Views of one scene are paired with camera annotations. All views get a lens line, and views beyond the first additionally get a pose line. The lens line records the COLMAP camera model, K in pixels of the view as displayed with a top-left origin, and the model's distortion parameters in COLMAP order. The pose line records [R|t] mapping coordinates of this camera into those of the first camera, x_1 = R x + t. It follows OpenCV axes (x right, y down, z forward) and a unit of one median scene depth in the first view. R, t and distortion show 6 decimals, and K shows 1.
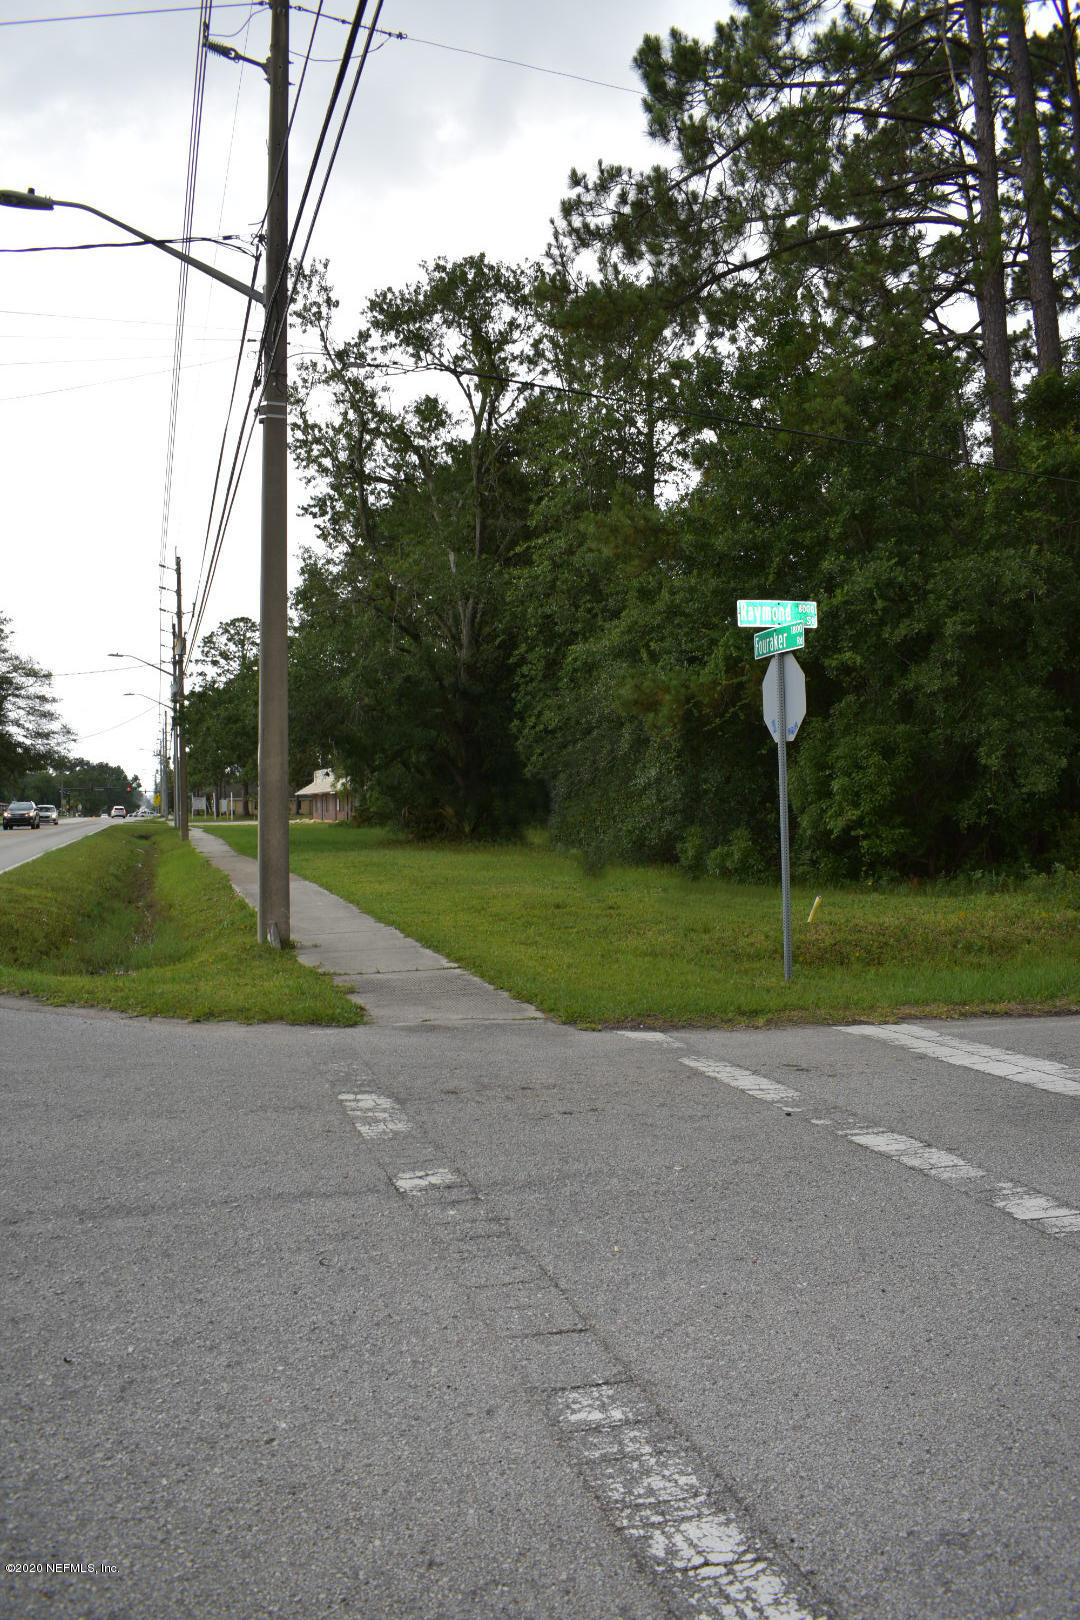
lens RADIAL K [[1272.9, 0, 542.2], [0, 1272.9, 806.4], [0, 0, 1]] dist [-0.089637, 0.012564]
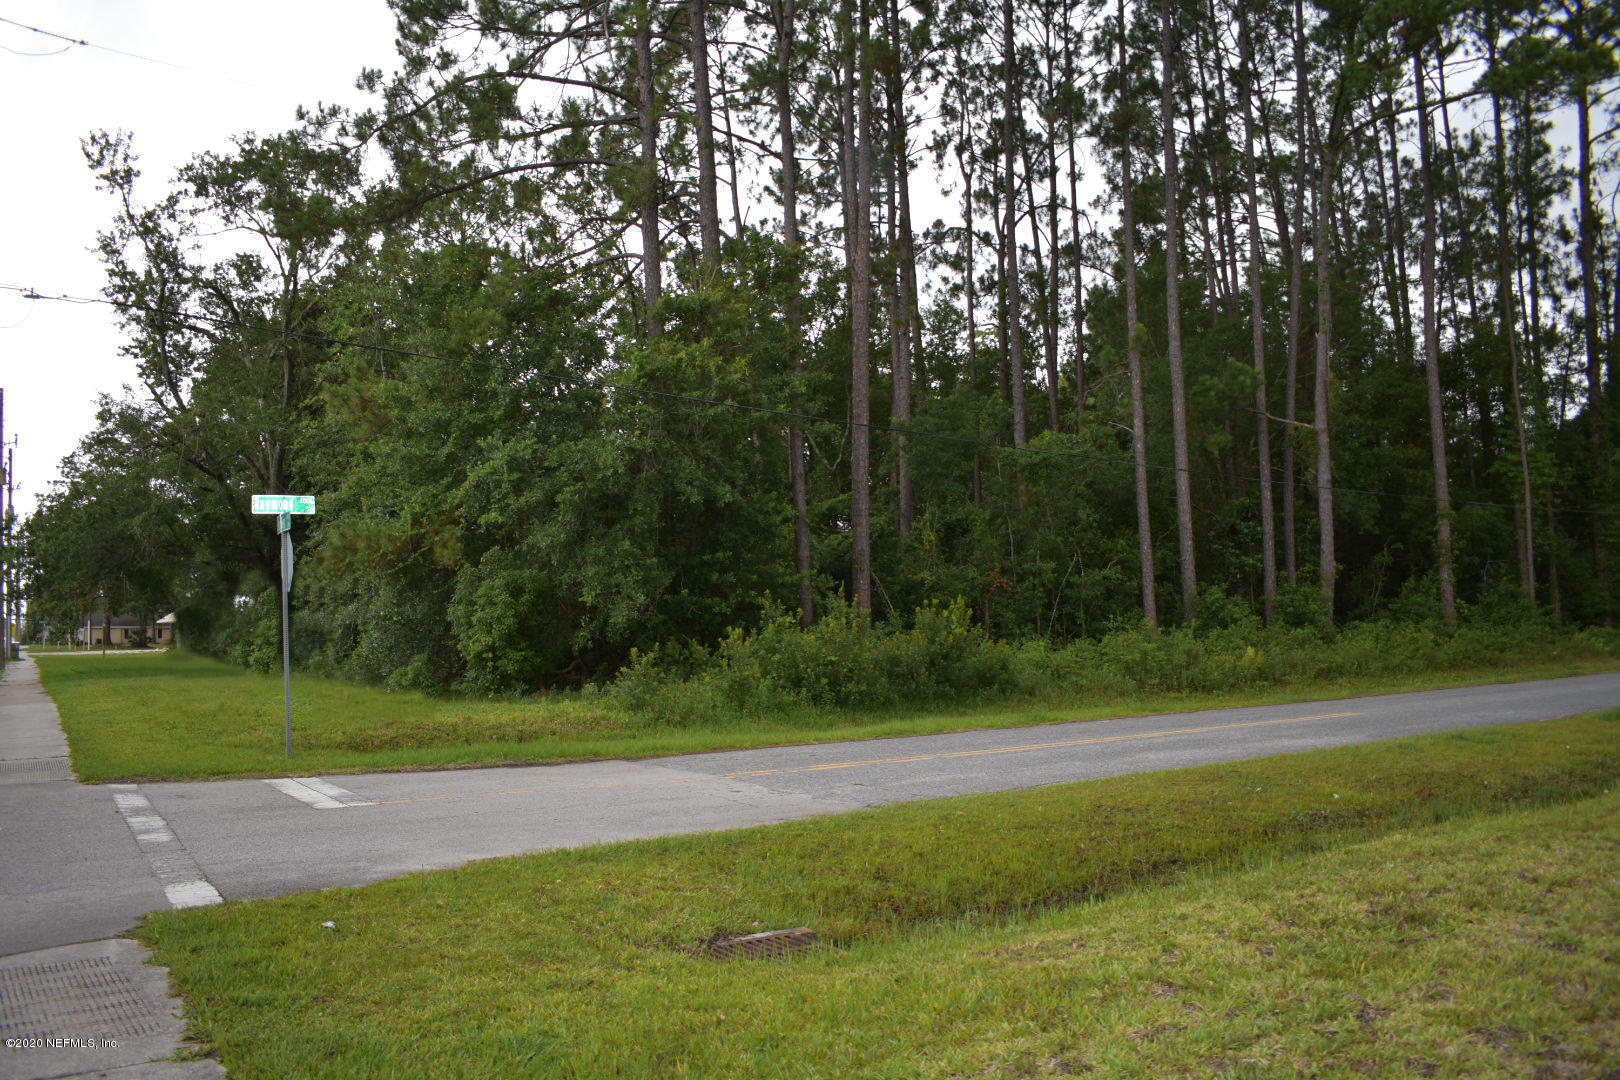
lens RADIAL K [[1272.9, 0, 813.6], [0, 1272.9, 543.5], [0, 0, 1]] dist [-0.089637, 0.012564]
pose [[0.963358, 0.006371, 0.268143, 0.175758], [0.012020, 0.997688, -0.066890, -0.001629], [-0.267949, 0.067662, 0.961054, -0.248690]]
